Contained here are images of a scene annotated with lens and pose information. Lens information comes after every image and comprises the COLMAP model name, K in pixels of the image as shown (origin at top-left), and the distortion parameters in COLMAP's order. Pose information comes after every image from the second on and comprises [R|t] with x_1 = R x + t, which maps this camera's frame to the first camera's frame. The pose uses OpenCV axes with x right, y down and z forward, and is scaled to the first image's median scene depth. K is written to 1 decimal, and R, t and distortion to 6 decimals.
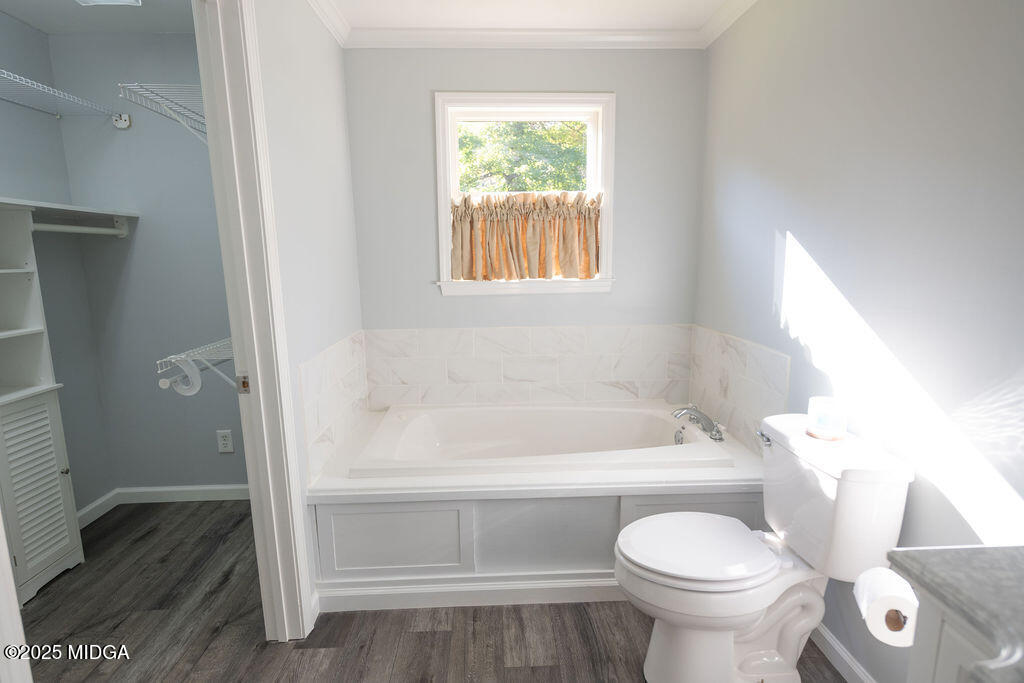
lens RADIAL K [[505.0, 0, 509.6], [0, 505.0, 334.6], [0, 0, 1]] dist [0.001785, 0.000408]
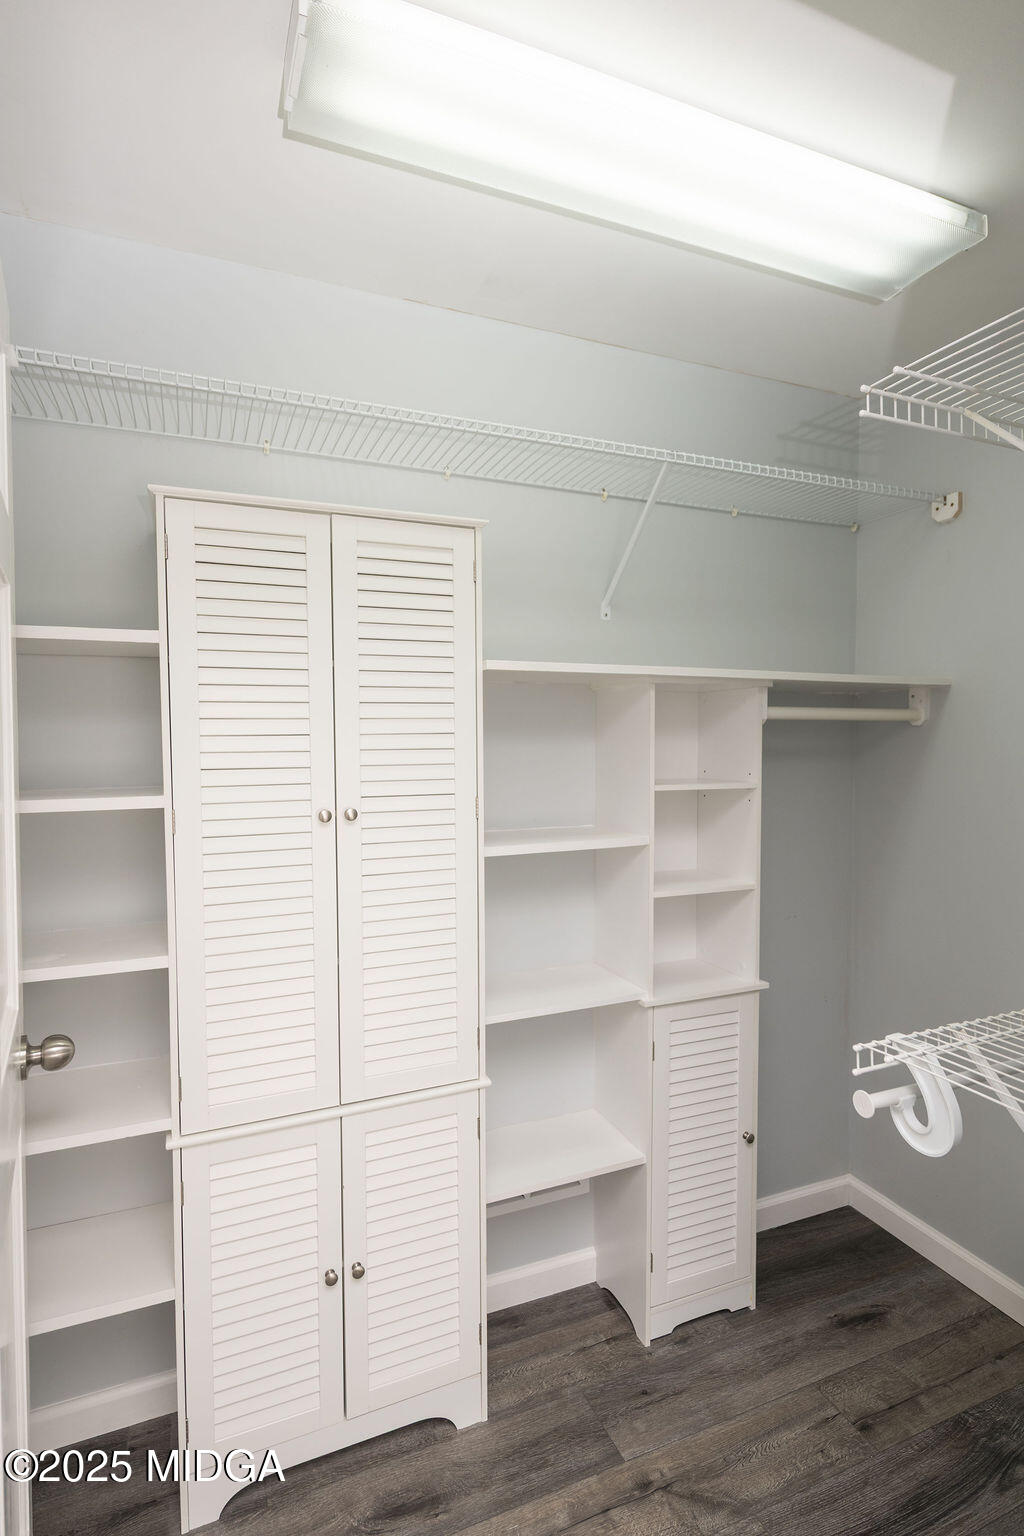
lens RADIAL K [[784.3, 0, 507.1], [0, 784.3, 772.0], [0, 0, 1]] dist [0.002573, -0.004069]
pose [[0.350590, 0.051283, -0.935124, -0.158873], [-0.153482, 0.988146, -0.003352, -0.082518], [0.923867, 0.144700, 0.354305, 0.350219]]
